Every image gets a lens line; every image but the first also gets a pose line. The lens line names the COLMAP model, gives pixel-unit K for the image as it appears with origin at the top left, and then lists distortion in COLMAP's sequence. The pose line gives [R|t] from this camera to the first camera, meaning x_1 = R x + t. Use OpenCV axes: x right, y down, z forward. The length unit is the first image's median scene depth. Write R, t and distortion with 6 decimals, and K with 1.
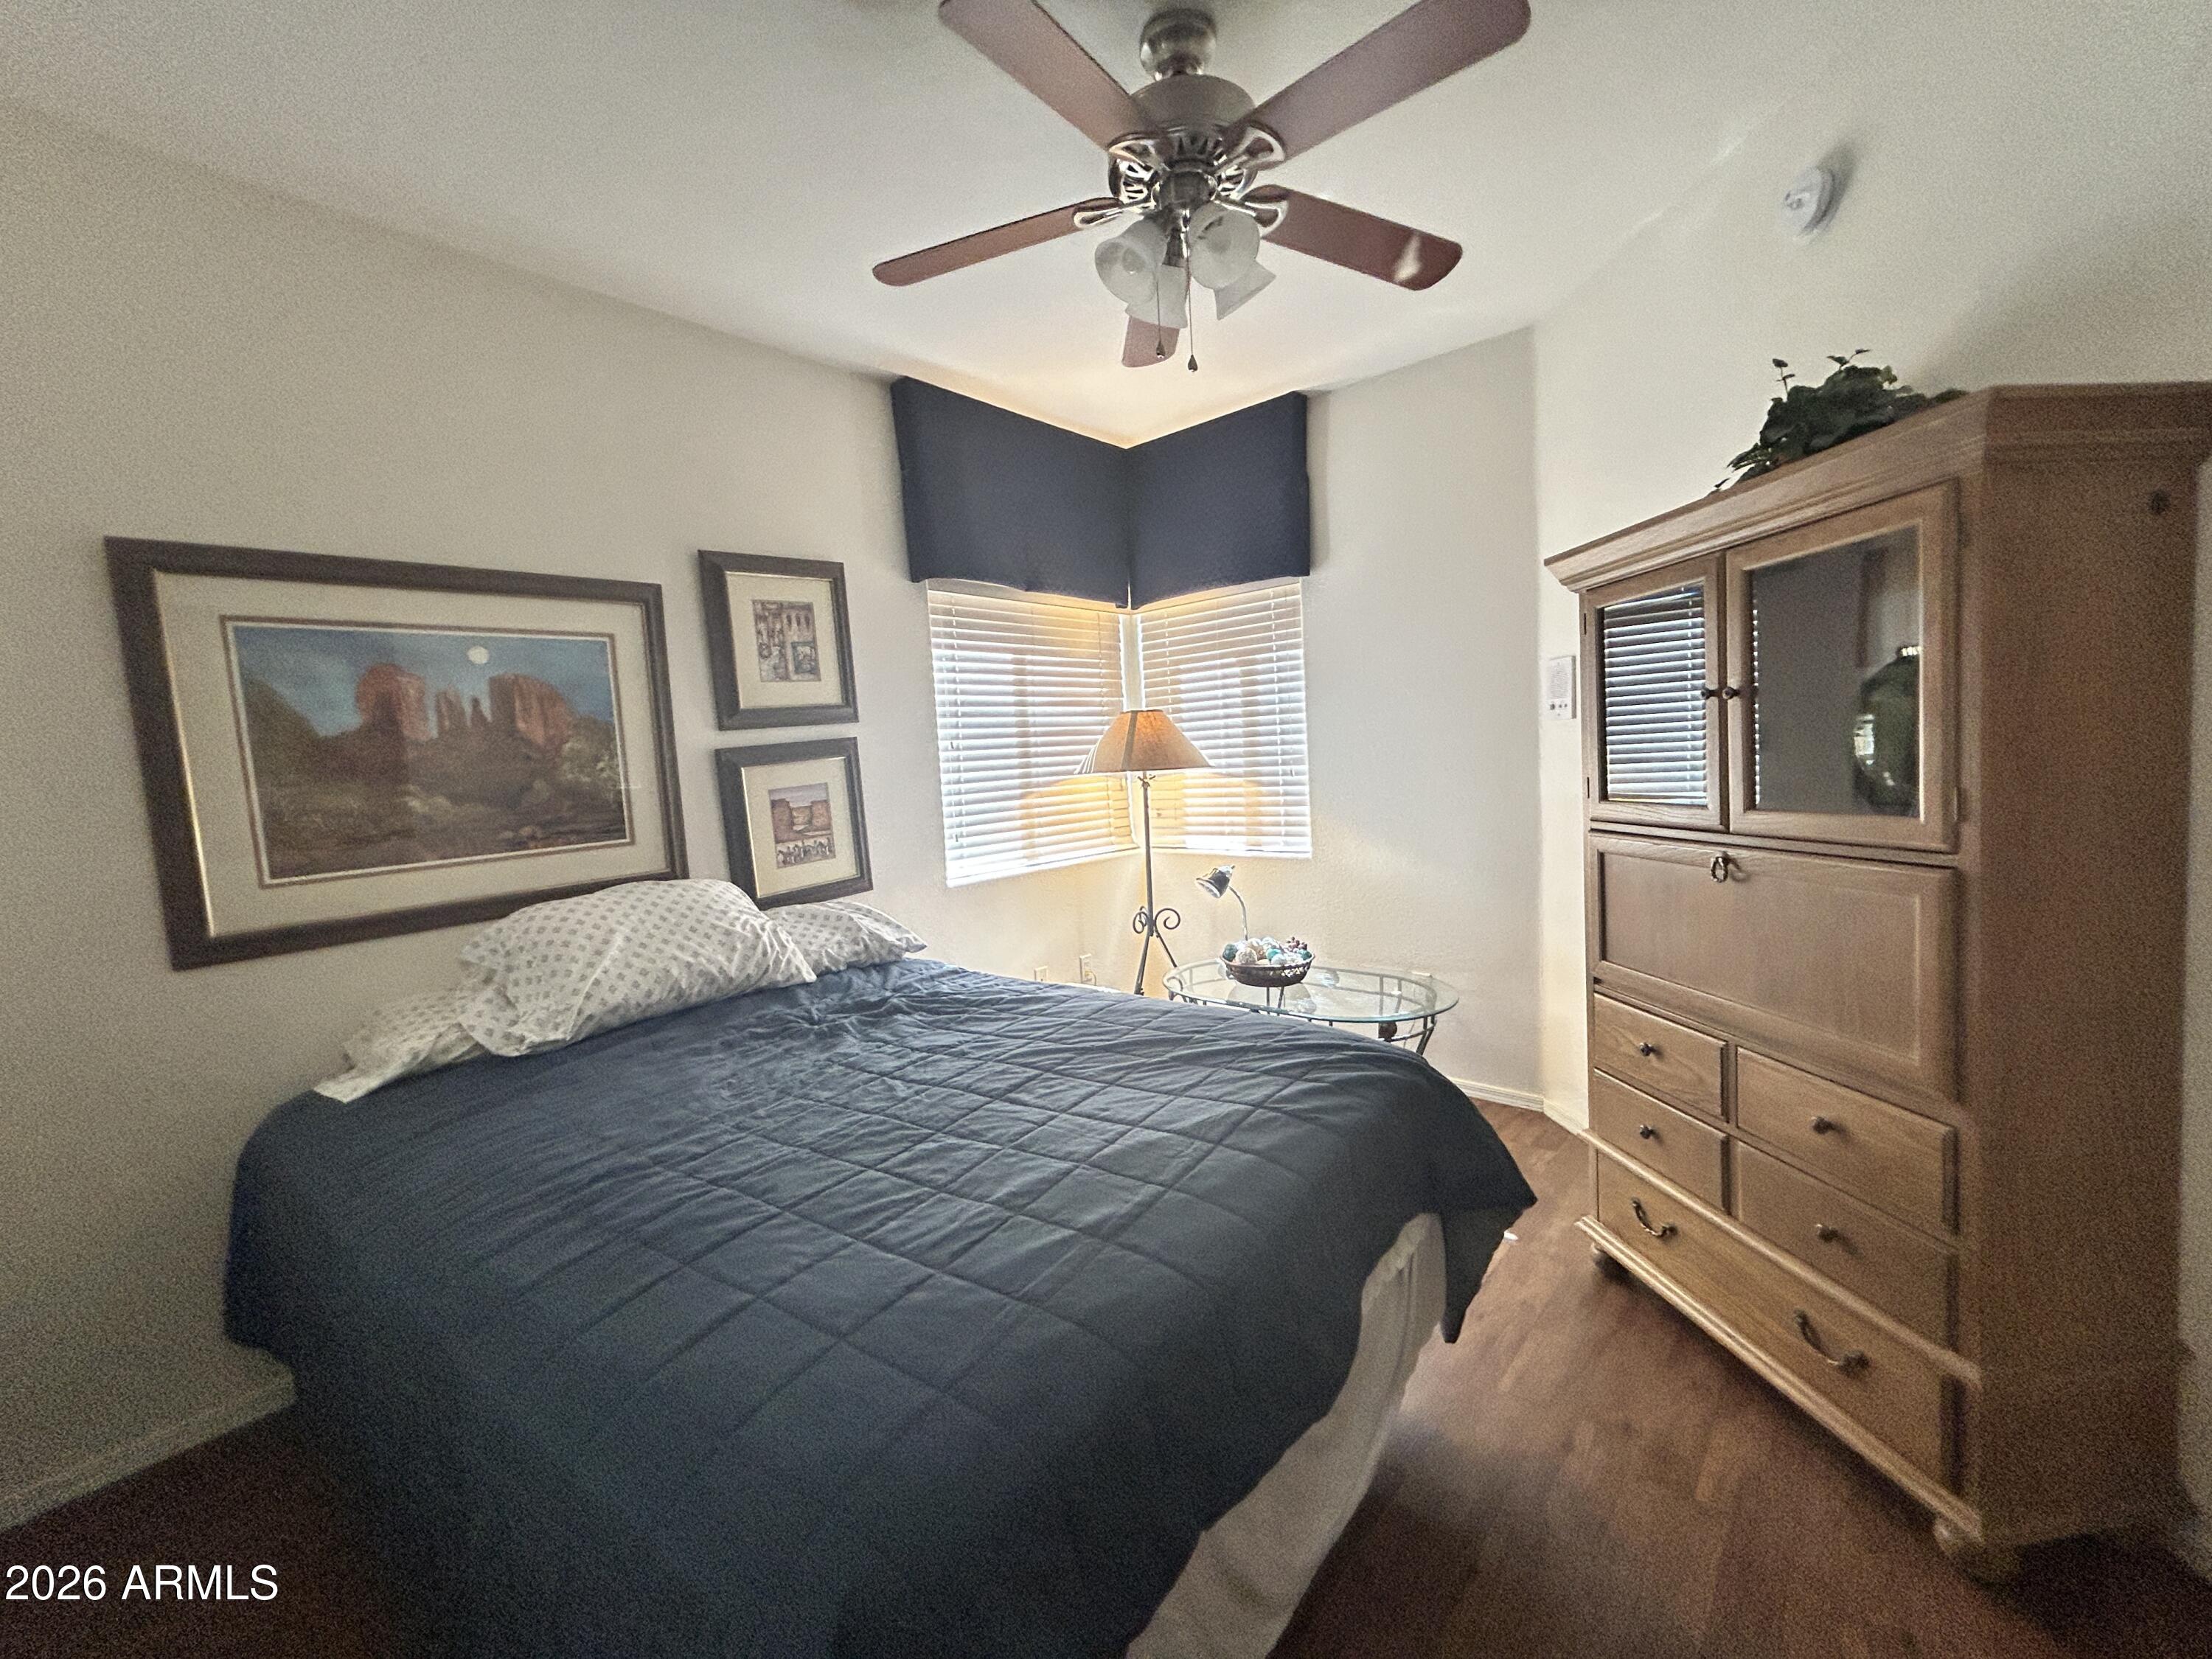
lens RADIAL K [[893.5, 0, 1100.3], [0, 893.5, 826.6], [0, 0, 1]] dist [-0.004001, 0.002432]
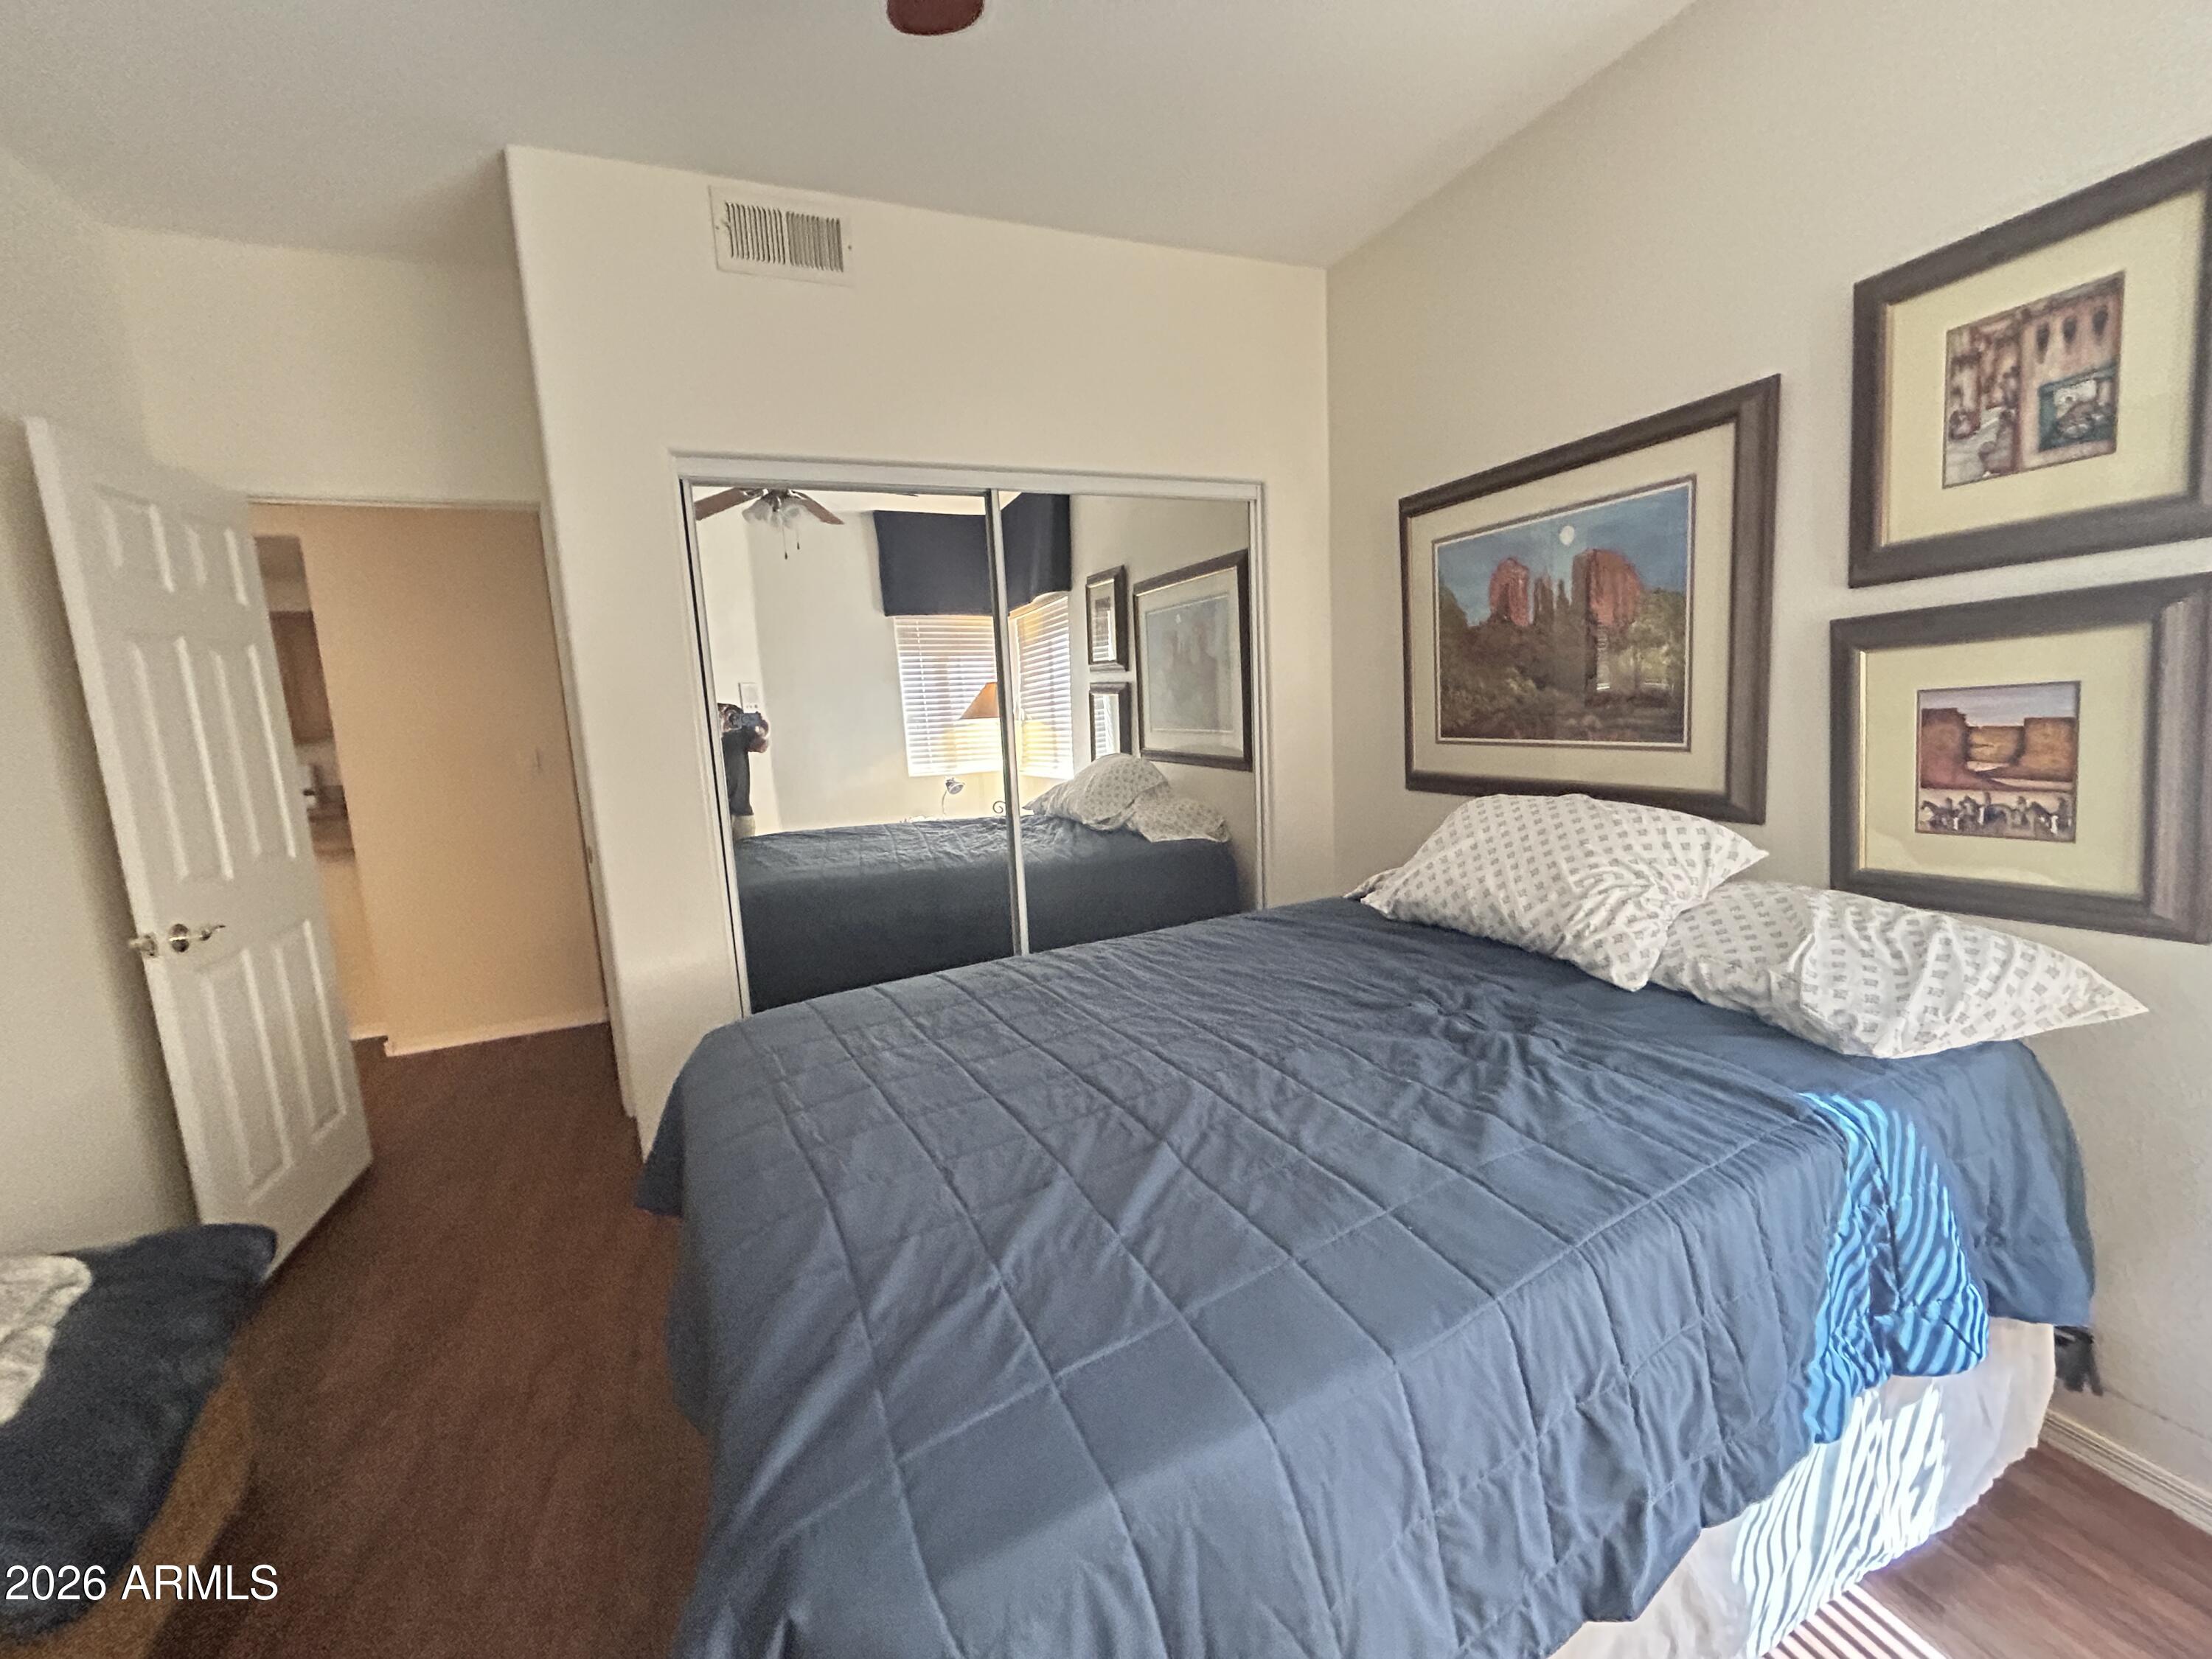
lens RADIAL K [[893.5, 0, 1097.2], [0, 893.5, 817.4], [0, 0, 1]] dist [-0.004001, 0.002432]
pose [[-0.432653, 0.203468, -0.878301, 0.395996], [-0.001227, 0.974067, 0.226257, -0.099518], [0.901560, 0.098969, -0.421184, 0.870049]]
